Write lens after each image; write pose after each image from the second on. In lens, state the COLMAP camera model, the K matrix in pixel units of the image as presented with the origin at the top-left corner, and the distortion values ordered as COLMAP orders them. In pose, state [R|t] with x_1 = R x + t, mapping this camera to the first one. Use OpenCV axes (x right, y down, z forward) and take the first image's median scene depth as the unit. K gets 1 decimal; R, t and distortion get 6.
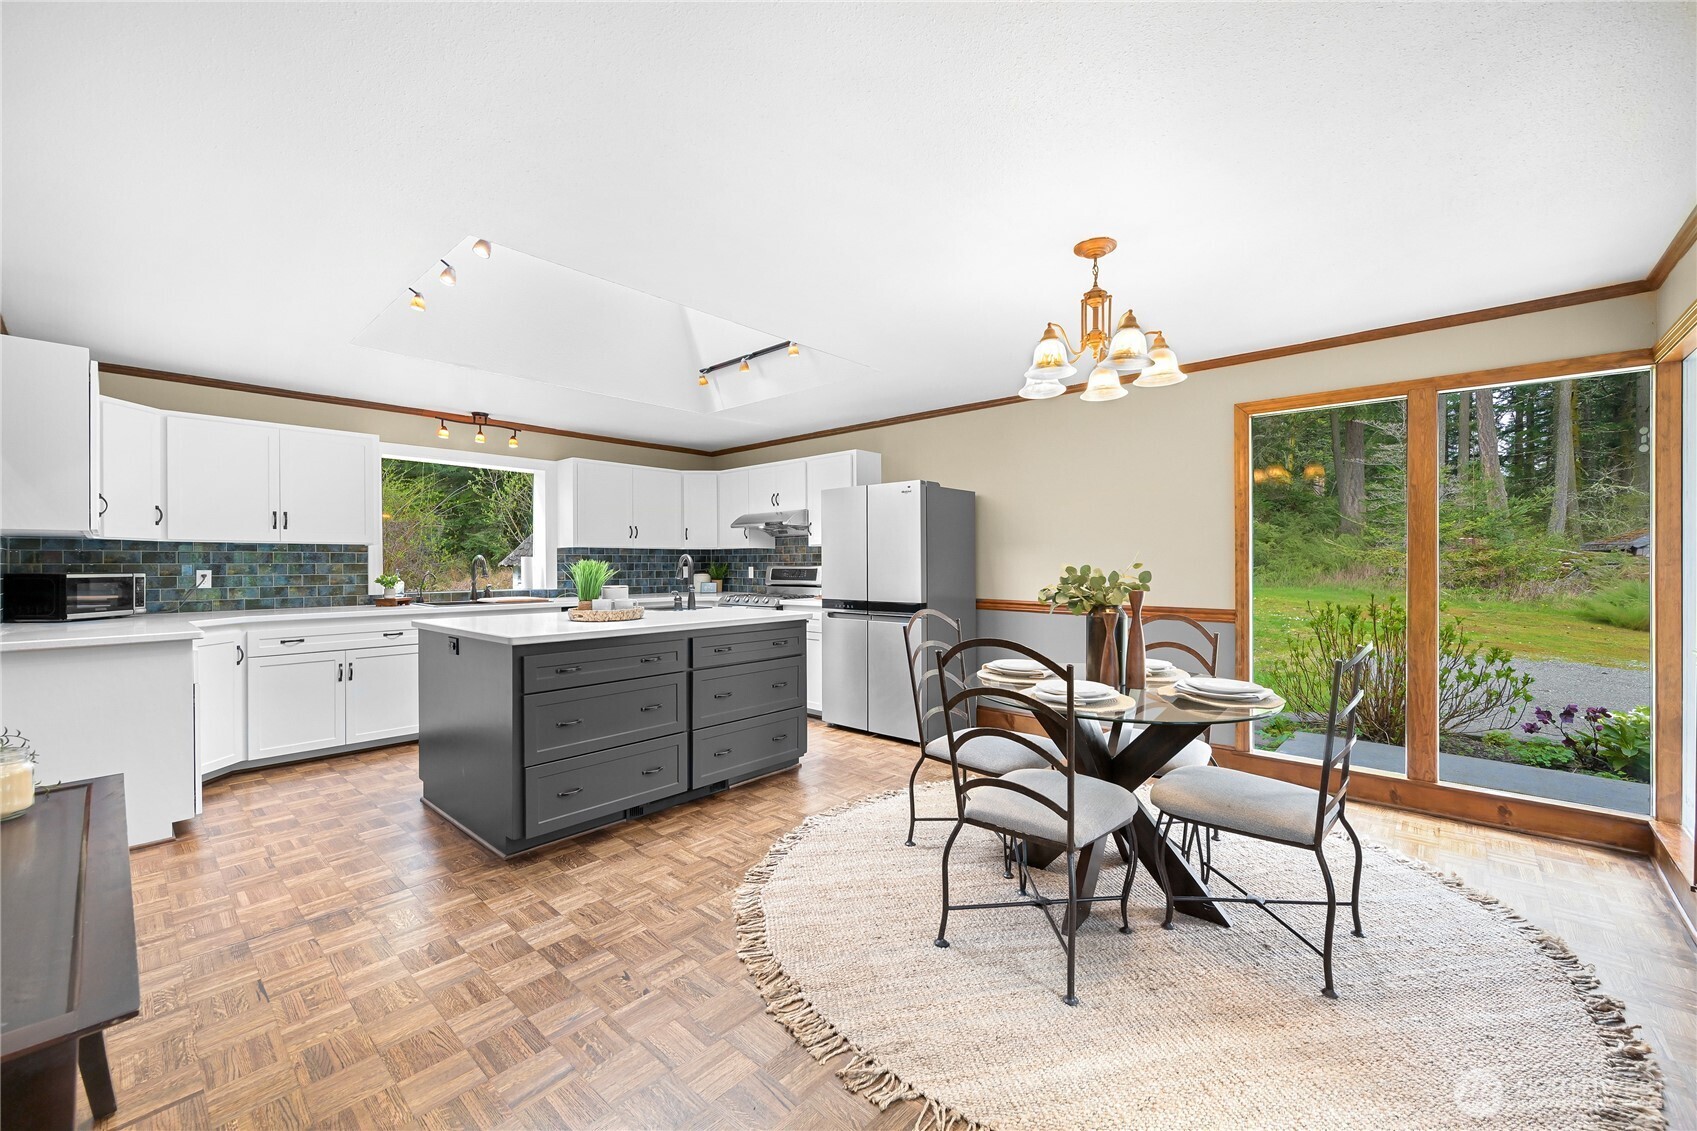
lens RADIAL K [[674.5, 0, 848.5], [0, 674.5, 565.5], [0, 0, 1]] dist [-0.000151, -0.000296]
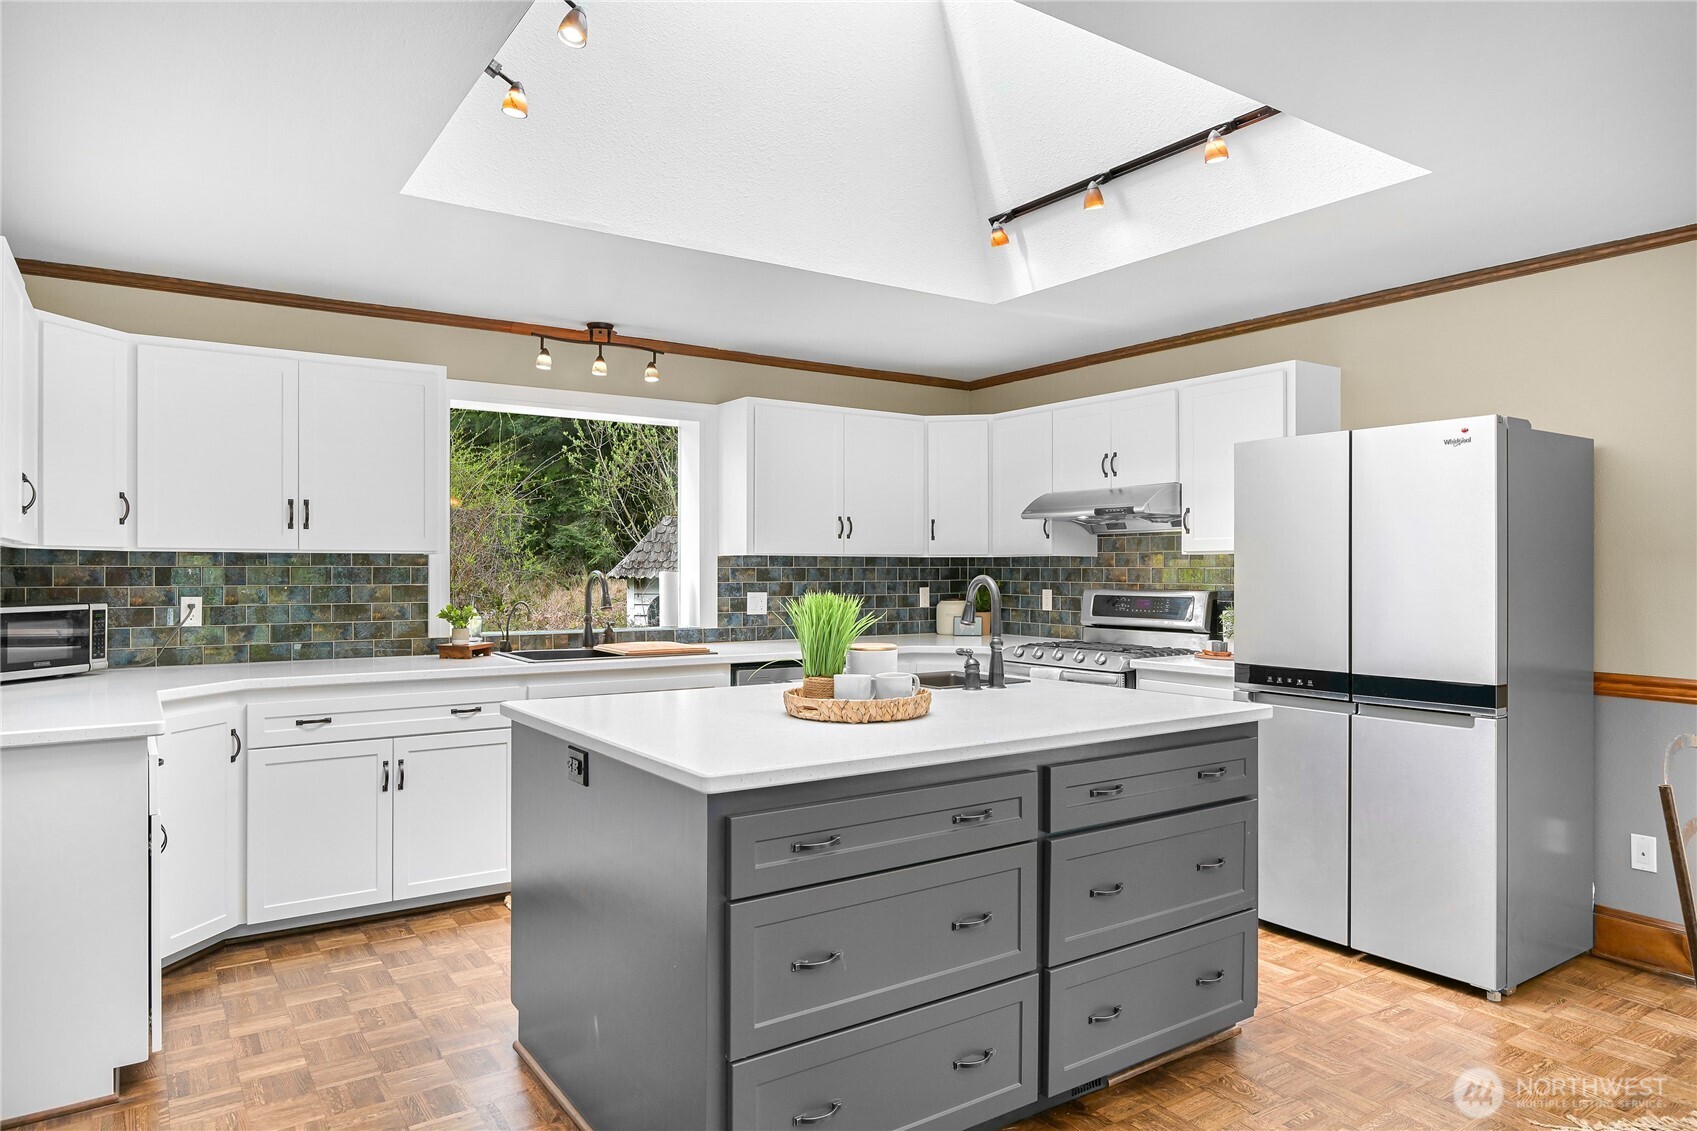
lens RADIAL K [[1047.8, 0, 848.5], [0, 1047.8, 565.5], [0, 0, 1]] dist [-0.003040, 0.001124]
pose [[0.972063, 0.004067, -0.234686, -0.143312], [-0.005153, 0.999979, -0.004014, -0.018770], [0.234665, 0.005111, 0.972063, 0.199952]]
